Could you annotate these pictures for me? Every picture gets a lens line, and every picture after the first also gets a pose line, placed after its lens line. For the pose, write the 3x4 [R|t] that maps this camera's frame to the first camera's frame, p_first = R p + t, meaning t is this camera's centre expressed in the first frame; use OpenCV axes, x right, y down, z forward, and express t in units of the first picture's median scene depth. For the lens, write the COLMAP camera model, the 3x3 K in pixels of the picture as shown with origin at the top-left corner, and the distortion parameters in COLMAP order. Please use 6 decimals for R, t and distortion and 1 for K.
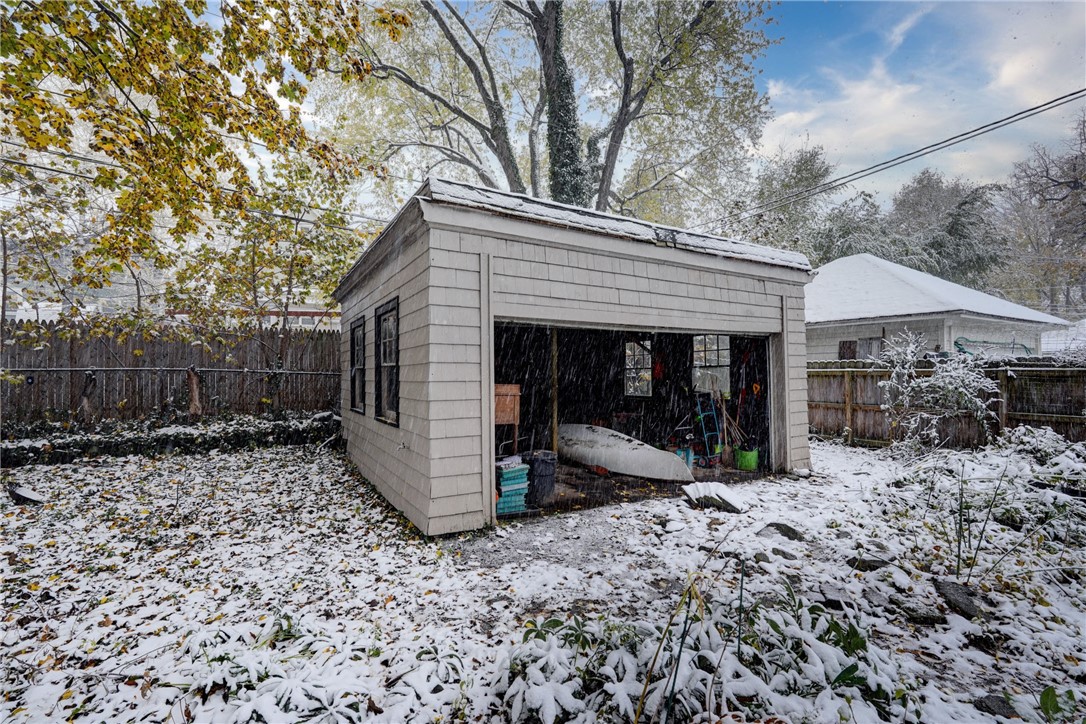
lens RADIAL K [[494.3, 0, 542.2], [0, 494.3, 364.7], [0, 0, 1]] dist [-0.004840, 0.004785]
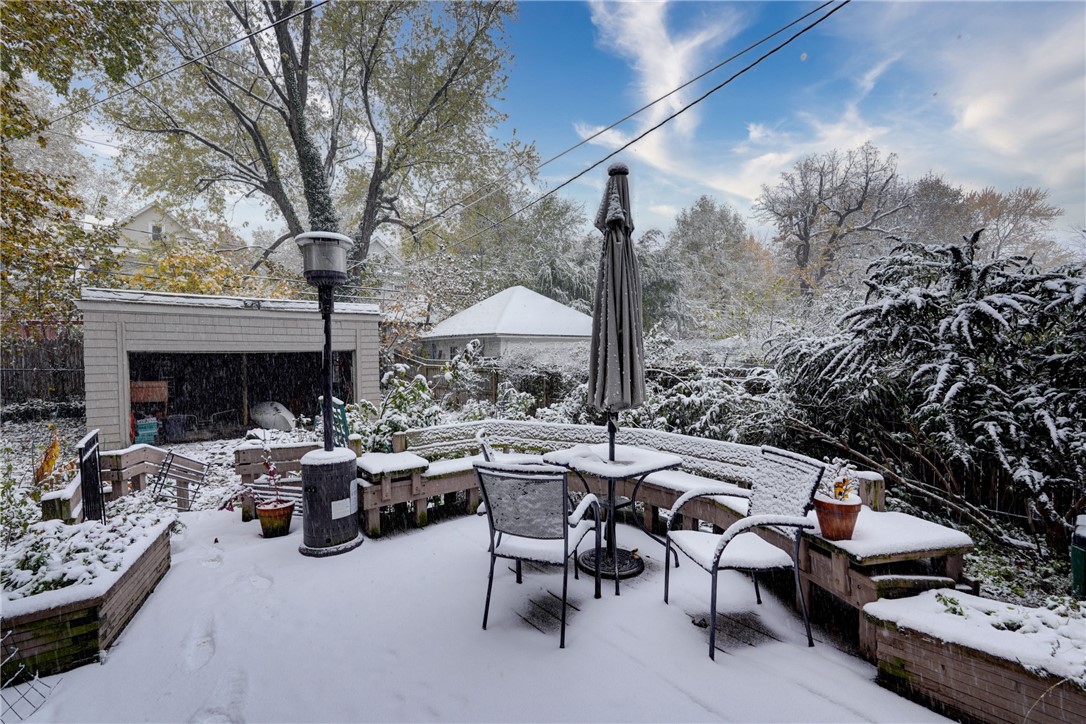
lens RADIAL K [[494.3, 0, 544.8], [0, 494.3, 362.1], [0, 0, 1]] dist [-0.004840, 0.004785]
pose [[0.989899, -0.002282, 0.141757, 1.088805], [-0.002956, 0.999321, 0.036729, -0.104571], [-0.141744, -0.036777, 0.989220, -1.068701]]
